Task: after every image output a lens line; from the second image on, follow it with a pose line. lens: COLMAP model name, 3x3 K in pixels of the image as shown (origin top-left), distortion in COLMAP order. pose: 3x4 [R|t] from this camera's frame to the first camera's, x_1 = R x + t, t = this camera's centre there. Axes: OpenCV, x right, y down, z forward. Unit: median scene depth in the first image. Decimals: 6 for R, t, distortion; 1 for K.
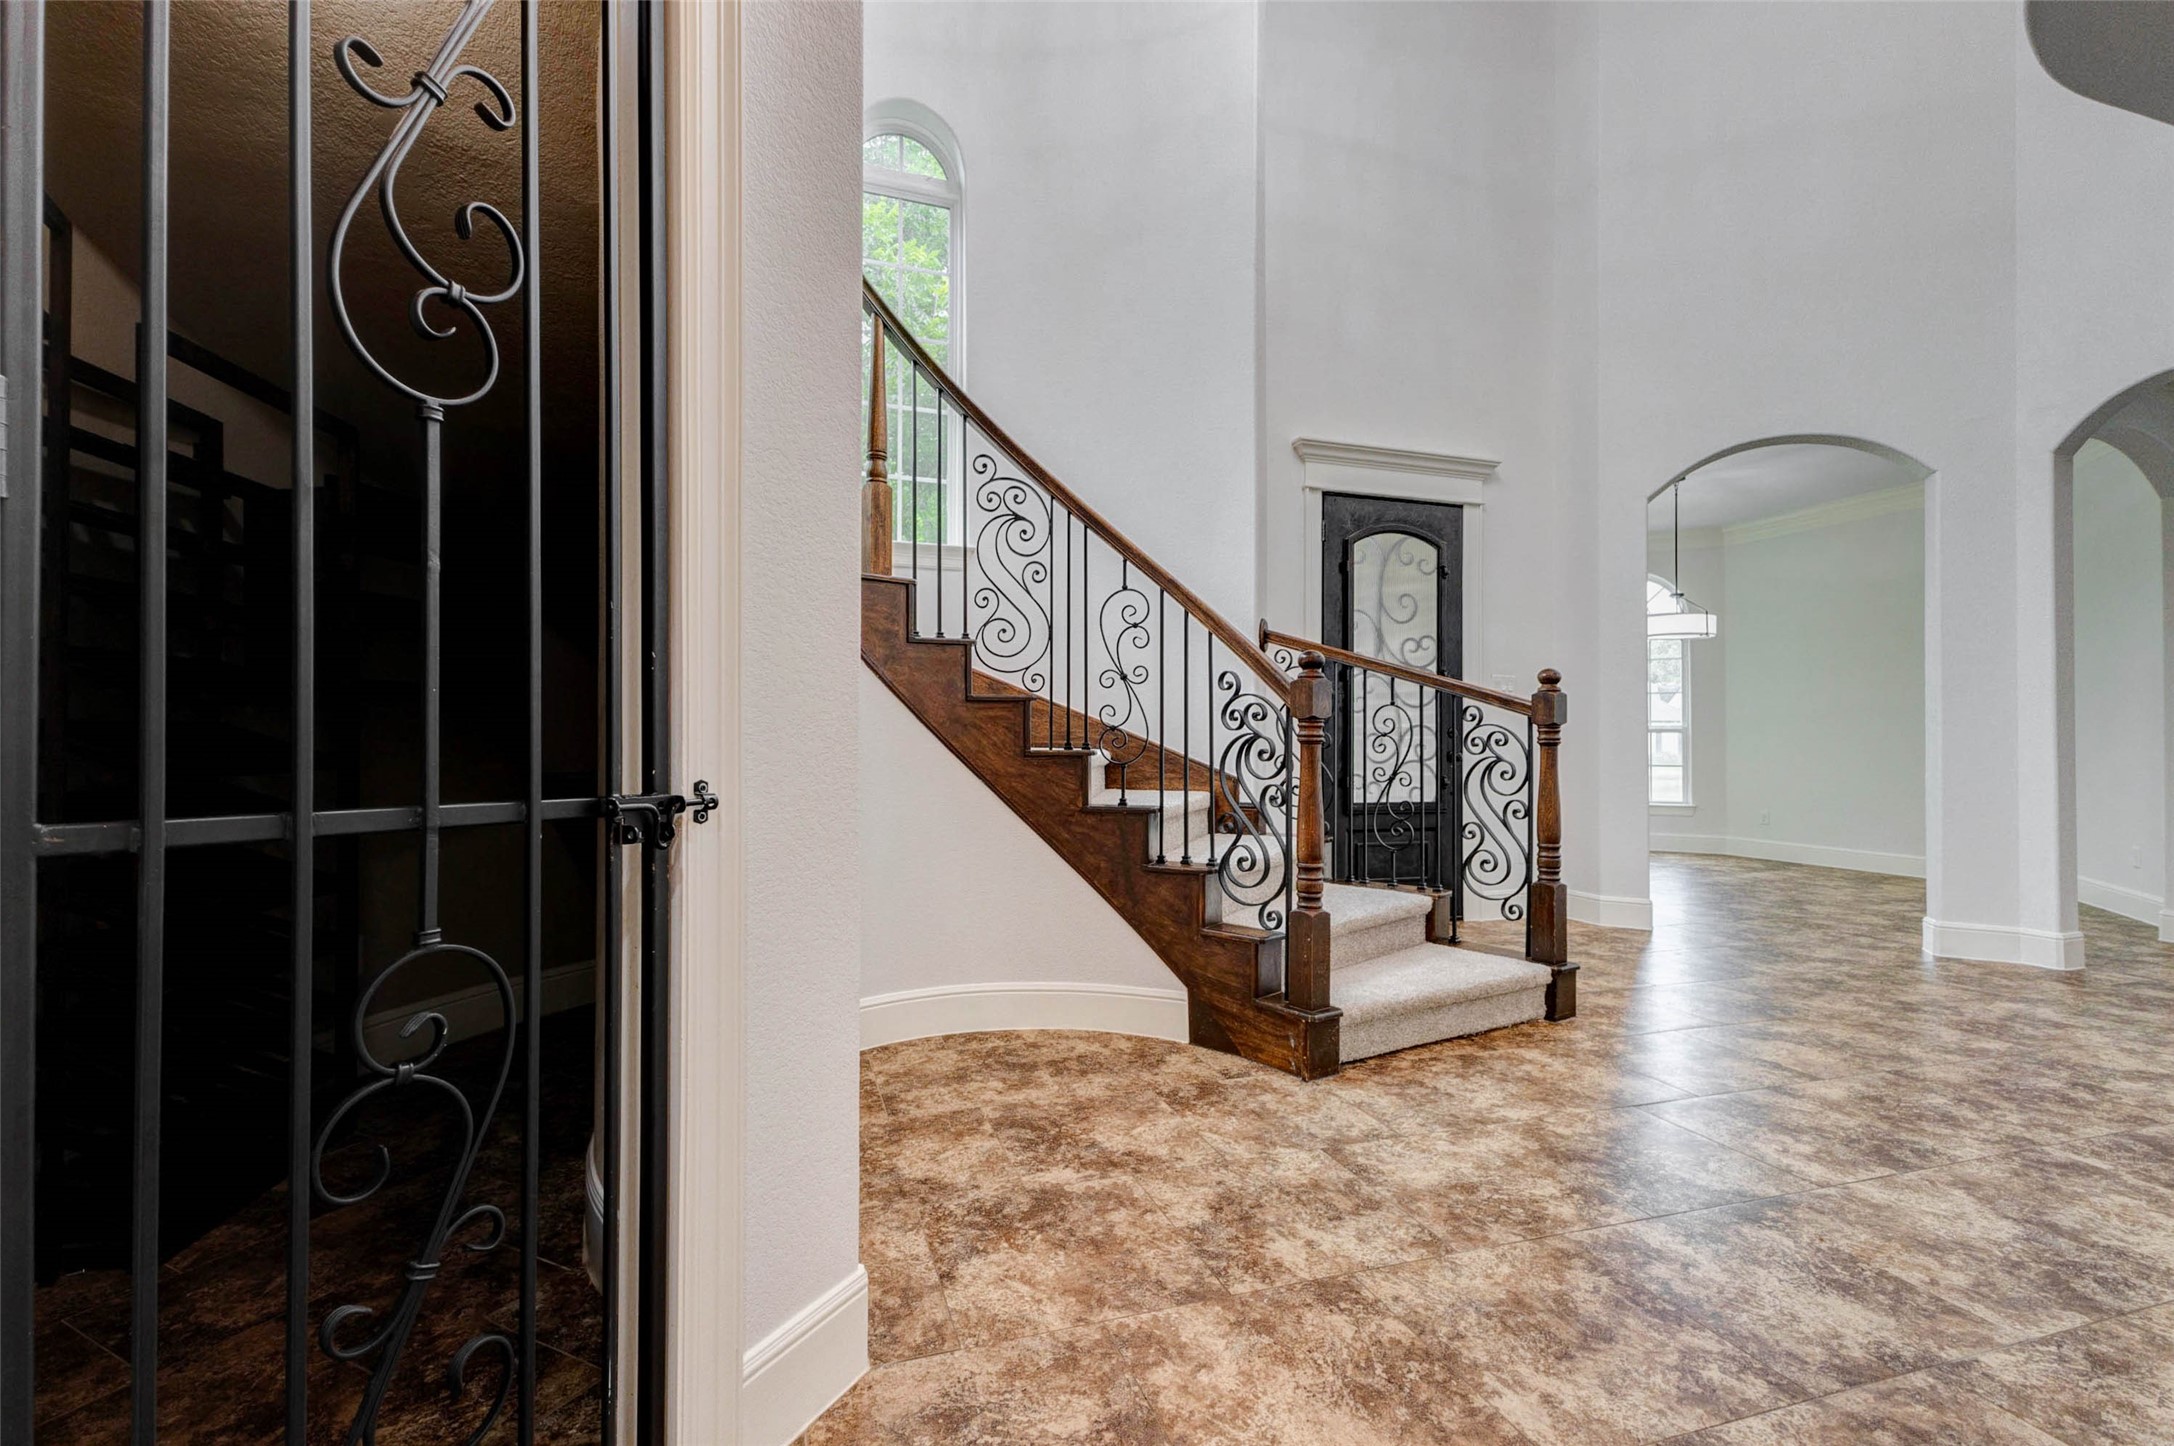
lens RADIAL K [[939.1, 0, 1079.8], [0, 939.1, 724.9], [0, 0, 1]] dist [0.003530, -0.001015]
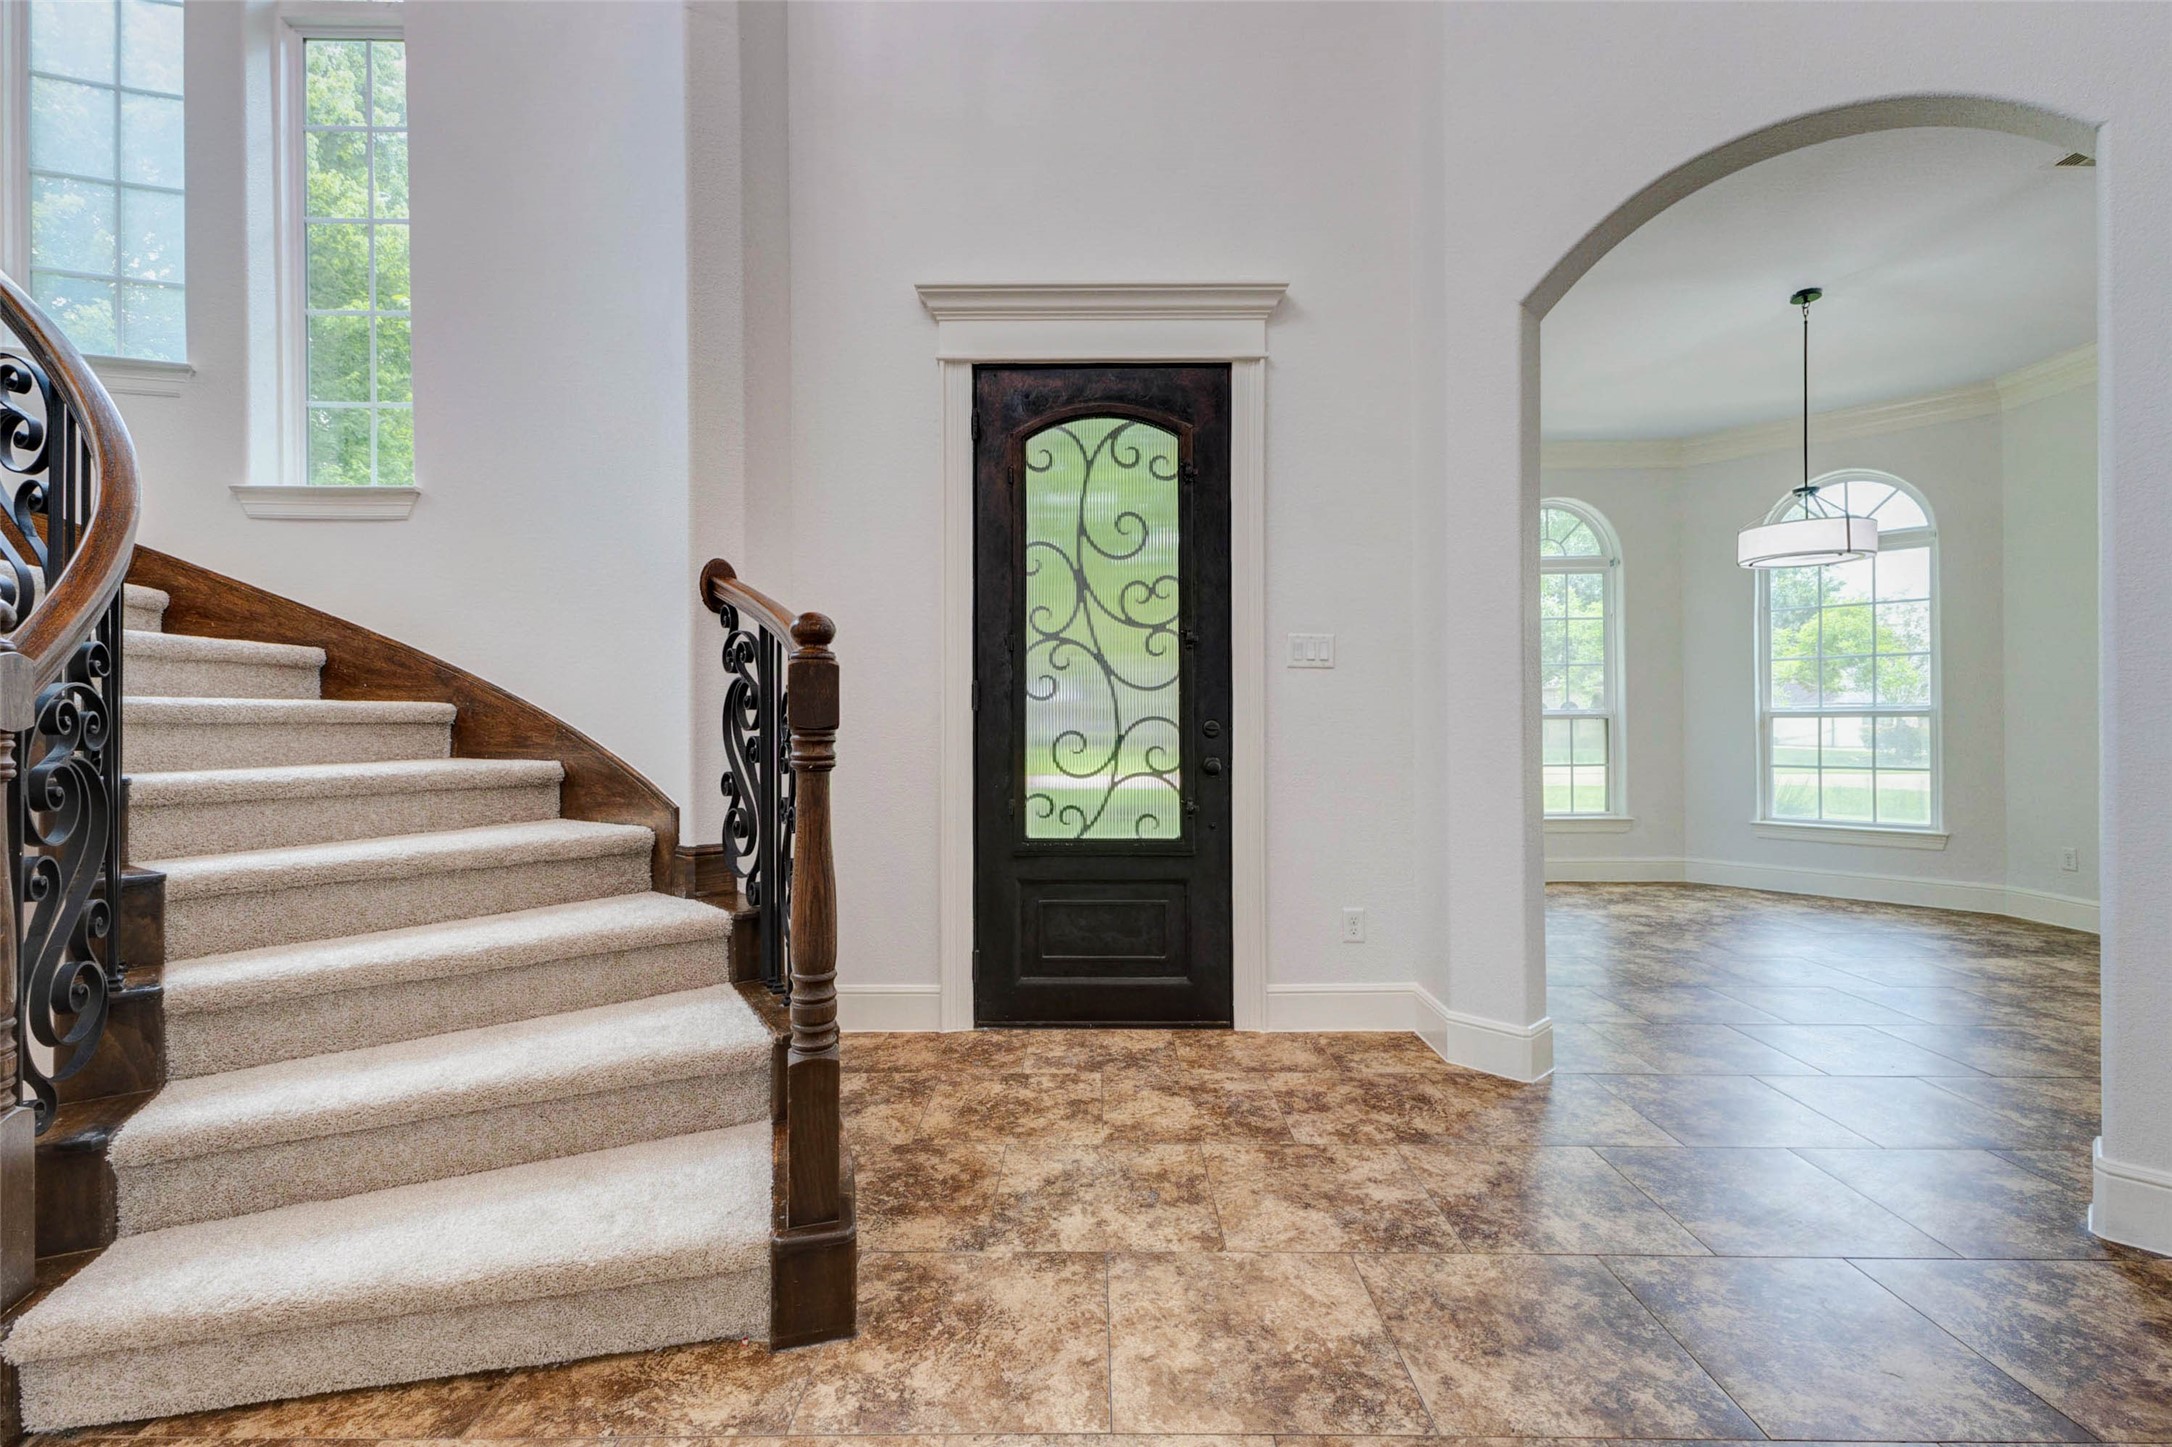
lens RADIAL K [[979.6, 0, 1086.0], [0, 979.6, 723.5], [0, 0, 1]] dist [-0.000181, -0.000433]
pose [[0.956086, -0.017953, -0.292535, 0.510851], [0.019947, 0.999794, 0.003836, -0.001238], [0.292406, -0.009502, 0.956247, 0.361541]]
